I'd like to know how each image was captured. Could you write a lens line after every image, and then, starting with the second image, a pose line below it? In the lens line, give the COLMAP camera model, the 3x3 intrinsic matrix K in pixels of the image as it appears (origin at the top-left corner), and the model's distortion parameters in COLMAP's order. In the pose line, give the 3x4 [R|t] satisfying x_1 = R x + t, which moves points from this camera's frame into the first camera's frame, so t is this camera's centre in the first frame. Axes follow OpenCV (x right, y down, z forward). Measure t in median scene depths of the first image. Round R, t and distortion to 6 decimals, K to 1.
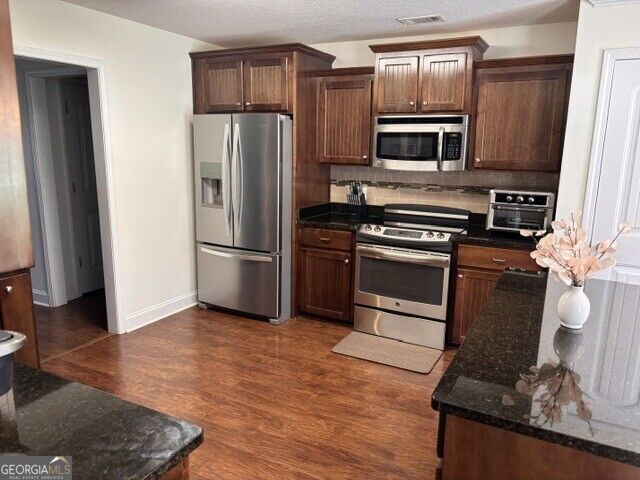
lens RADIAL K [[475.4, 0, 320.0], [0, 475.4, 240.0], [0, 0, 1]] dist [0.003195, -0.037057]
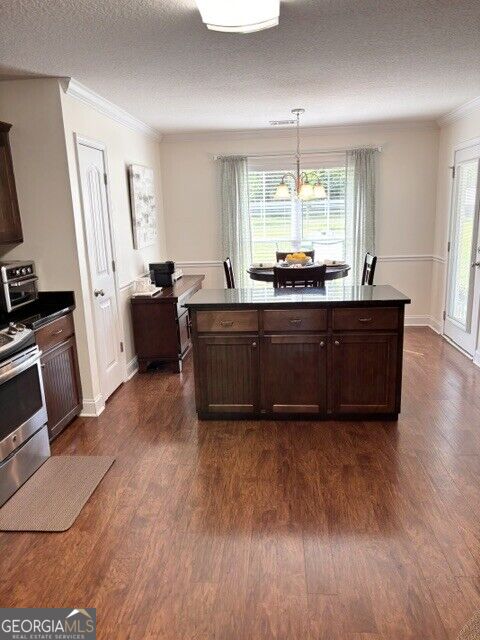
lens RADIAL K [[475.4, 0, 240.0], [0, 475.4, 320.0], [0, 0, 1]] dist [0.003195, -0.037057]
pose [[-0.390105, -0.201369, 0.898481, -1.733408], [0.210686, 0.930384, 0.299995, -0.529901], [-0.896342, 0.306327, -0.320522, 2.611192]]
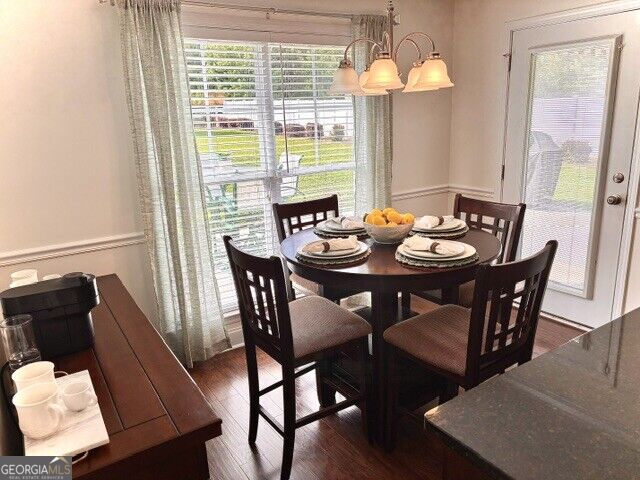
lens RADIAL K [[475.4, 0, 320.0], [0, 475.4, 240.0], [0, 0, 1]] dist [0.003195, -0.037057]
pose [[-0.877614, -0.102390, 0.468305, 1.137322], [0.118379, 0.900375, 0.418702, -0.458963], [-0.464520, 0.422896, -0.778061, 2.355994]]
